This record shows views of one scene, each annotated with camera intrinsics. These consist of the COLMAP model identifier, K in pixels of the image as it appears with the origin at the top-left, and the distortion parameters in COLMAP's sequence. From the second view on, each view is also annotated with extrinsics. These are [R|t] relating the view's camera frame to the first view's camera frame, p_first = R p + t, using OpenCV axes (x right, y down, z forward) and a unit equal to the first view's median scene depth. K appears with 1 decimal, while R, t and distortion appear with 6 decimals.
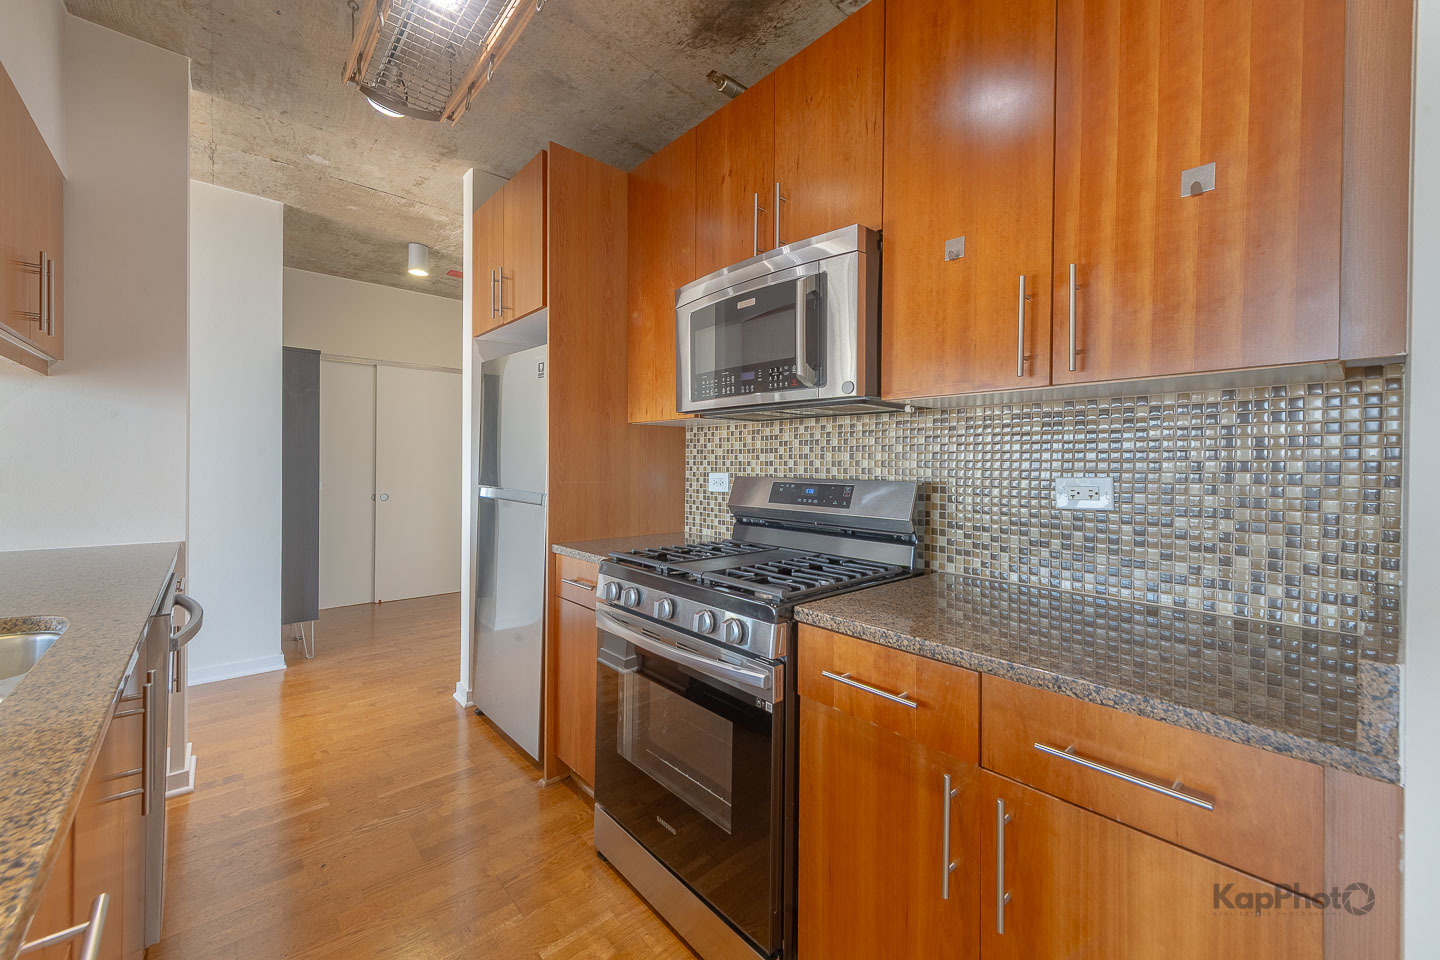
lens RADIAL K [[589.8, 0, 731.4], [0, 589.8, 465.3], [0, 0, 1]] dist [0.017094, 0.000093]
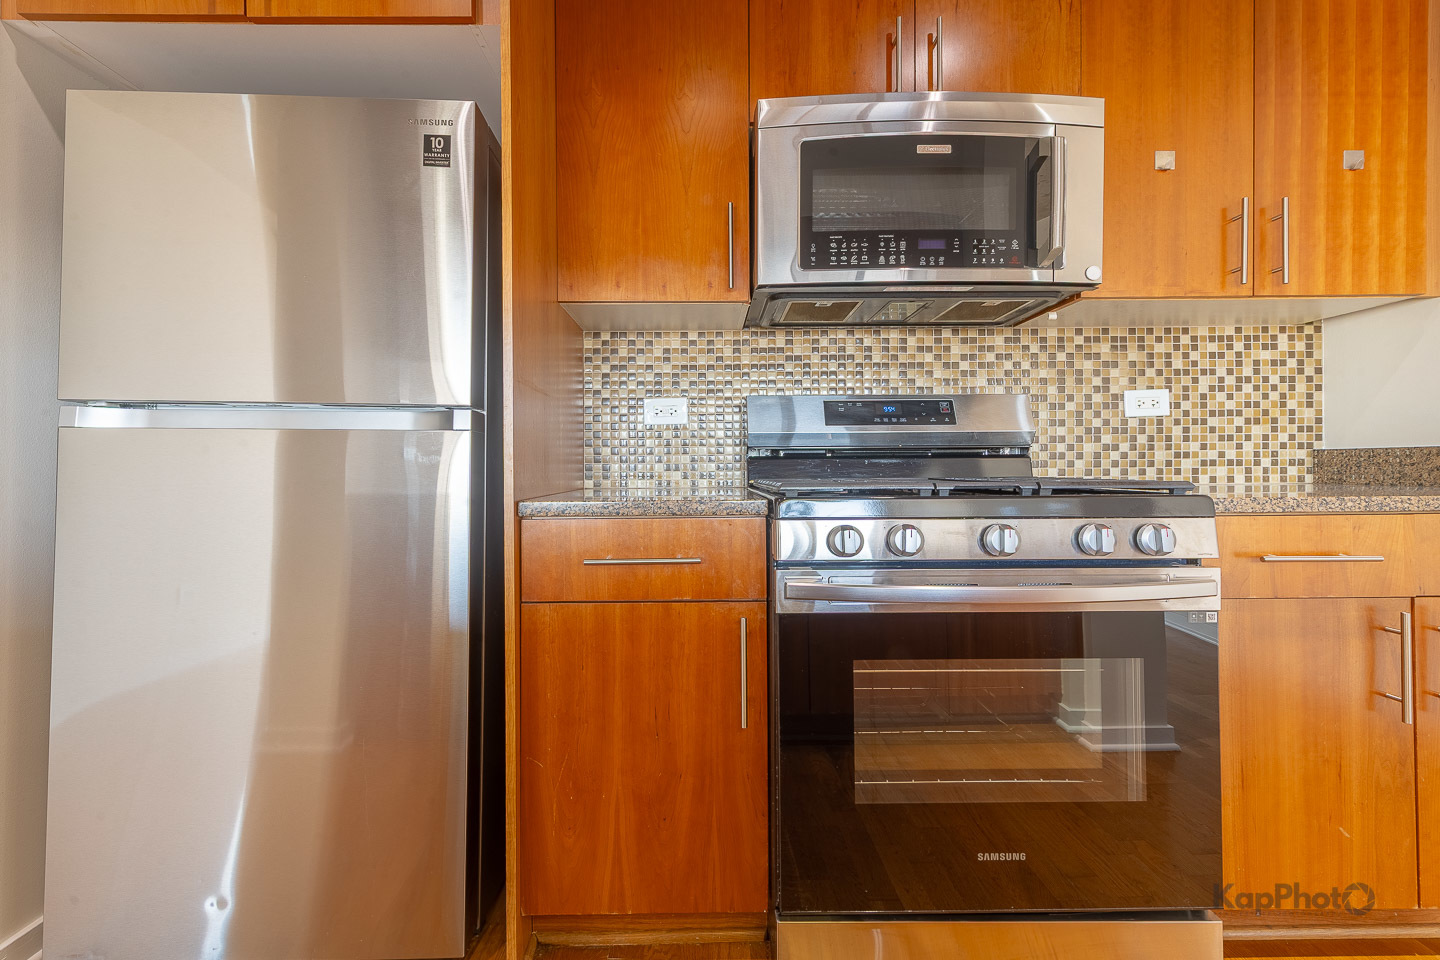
lens RADIAL K [[589.6, 0, 689.8], [0, 589.6, 467.4], [0, 0, 1]] dist [0.008968, -0.000051]
pose [[0.653085, -0.004759, 0.757270, -0.736882], [0.009263, 0.999956, -0.001704, 0.134297], [-0.757228, 0.008128, 0.653100, 0.705203]]
